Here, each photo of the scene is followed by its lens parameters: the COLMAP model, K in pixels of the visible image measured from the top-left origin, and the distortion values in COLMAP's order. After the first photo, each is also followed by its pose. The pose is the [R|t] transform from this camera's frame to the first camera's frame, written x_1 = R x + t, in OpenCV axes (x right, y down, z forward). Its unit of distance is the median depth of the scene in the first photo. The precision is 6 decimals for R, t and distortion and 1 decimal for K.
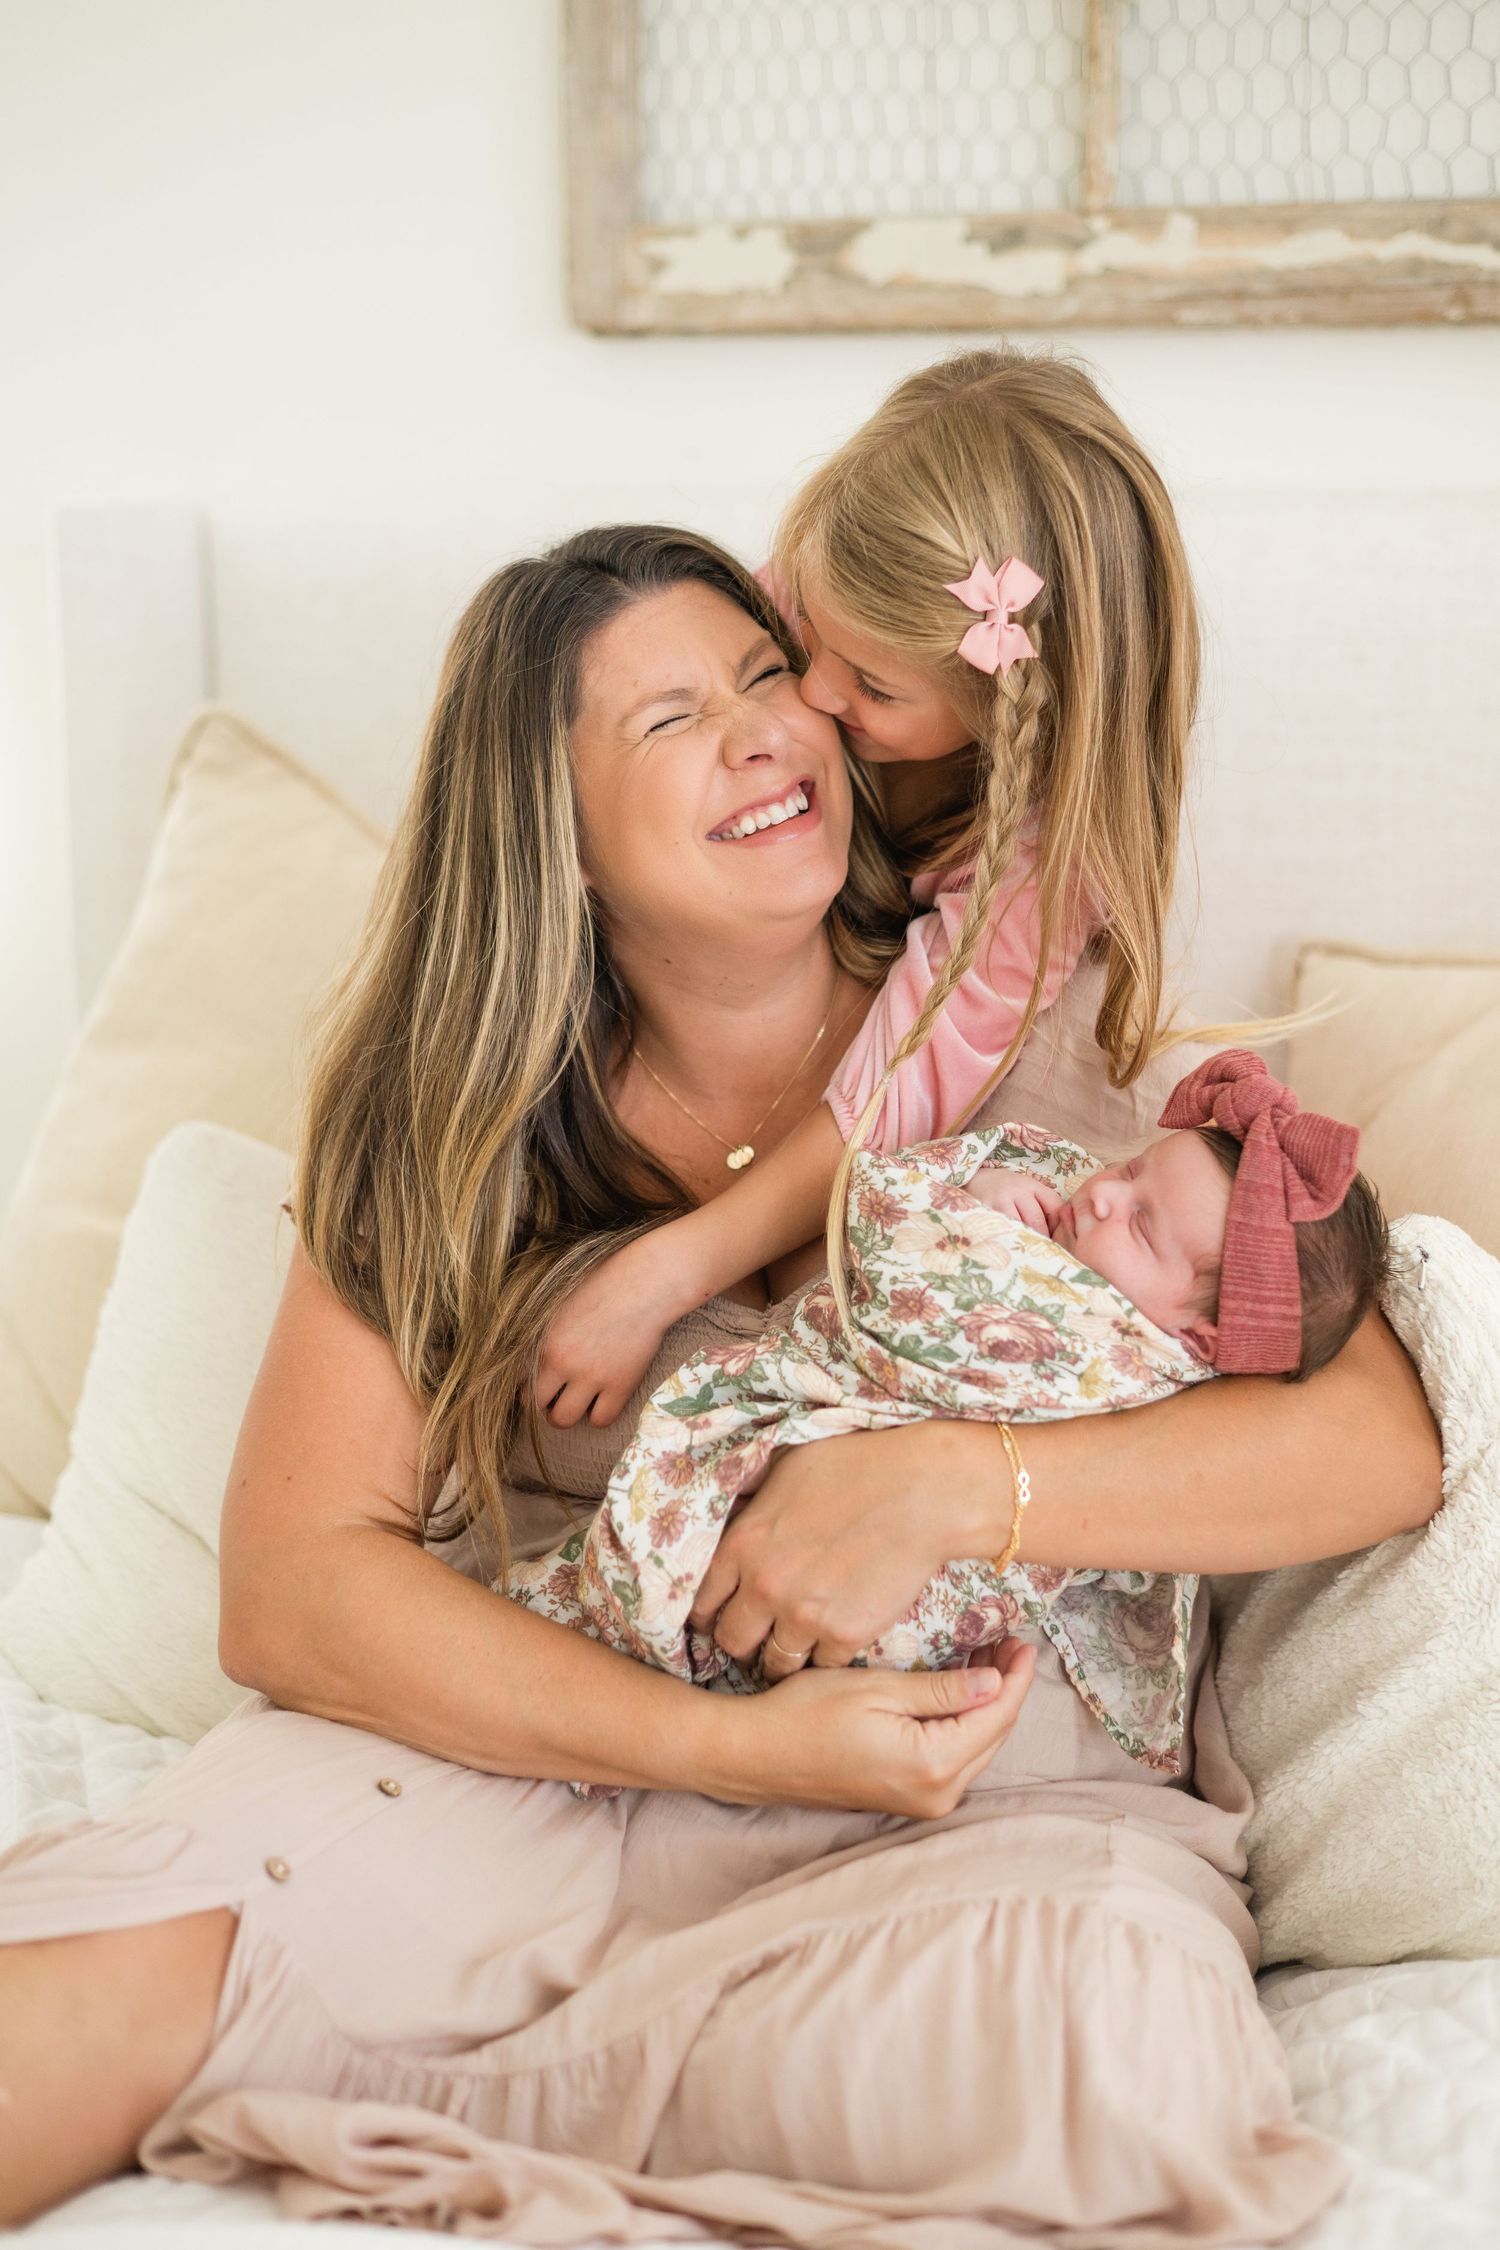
lens RADIAL K [[3287.4, 0, 771.9], [0, 3287.4, 1129.2], [0, 0, 1]] dist [0.004215, 0.000000]
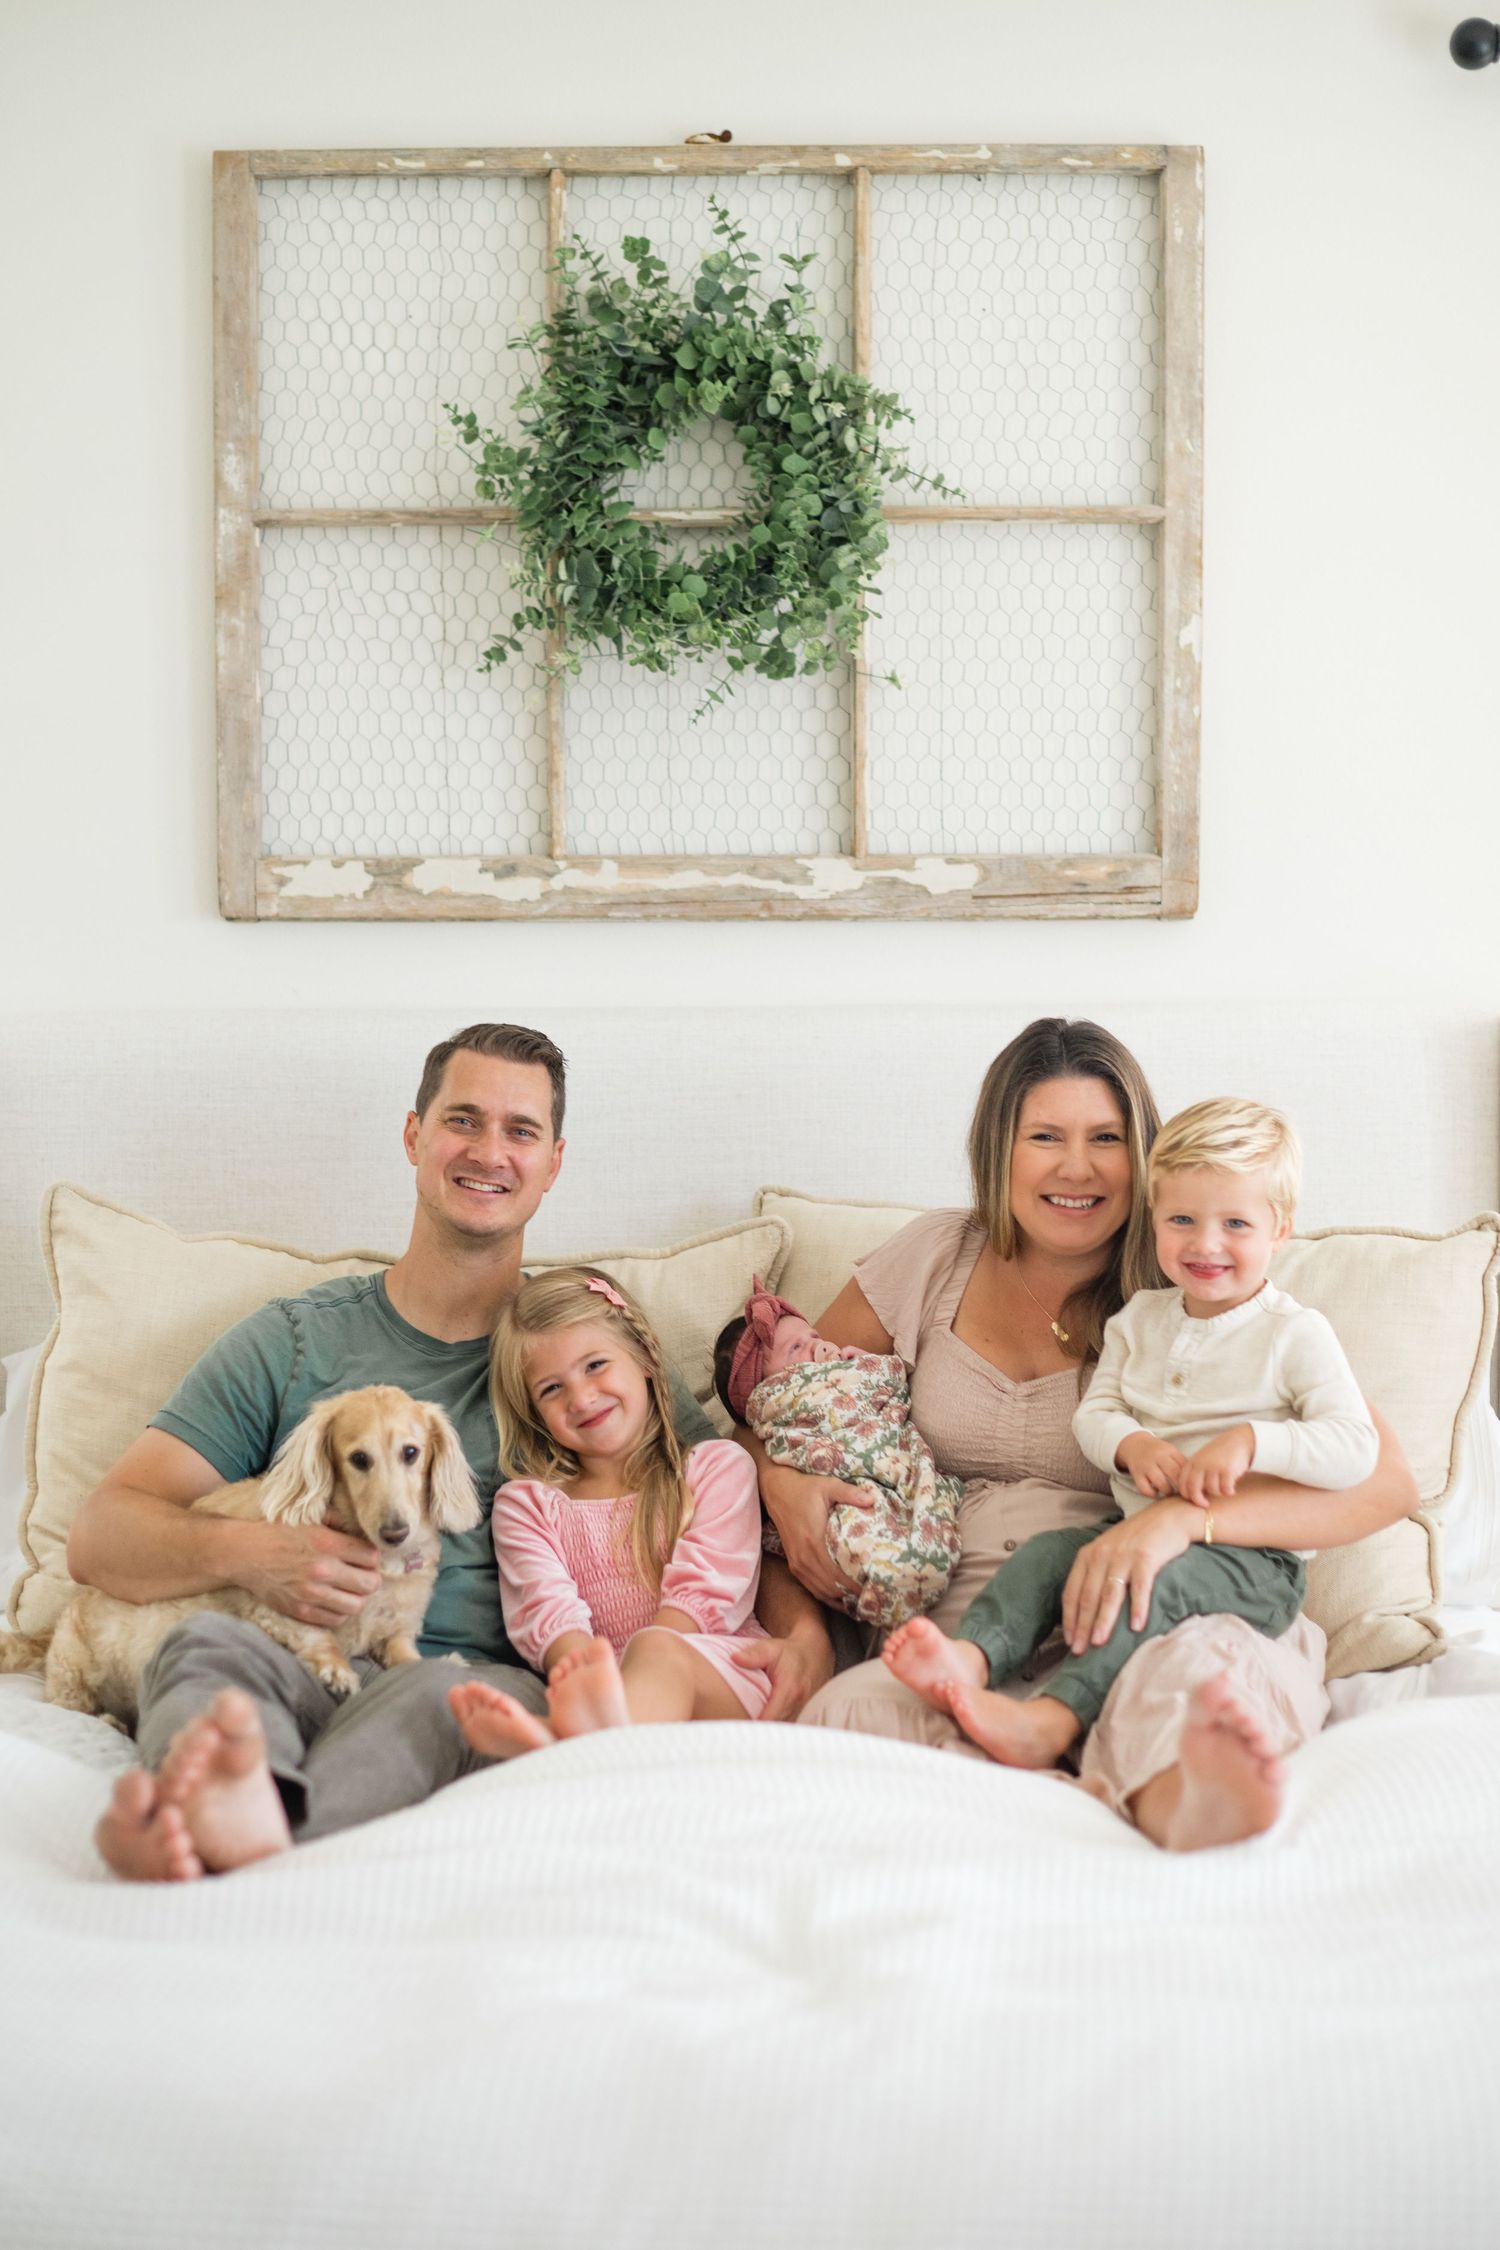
lens RADIAL K [[3287.4, 0, 736.5], [0, 3287.4, 1100.4], [0, 0, 1]] dist [0.004215, 0.000000]
pose [[0.893953, -0.029690, 0.447177, -0.638219], [0.096963, 0.986983, -0.128309, 0.096265], [-0.437547, 0.158061, 0.885195, -0.633928]]
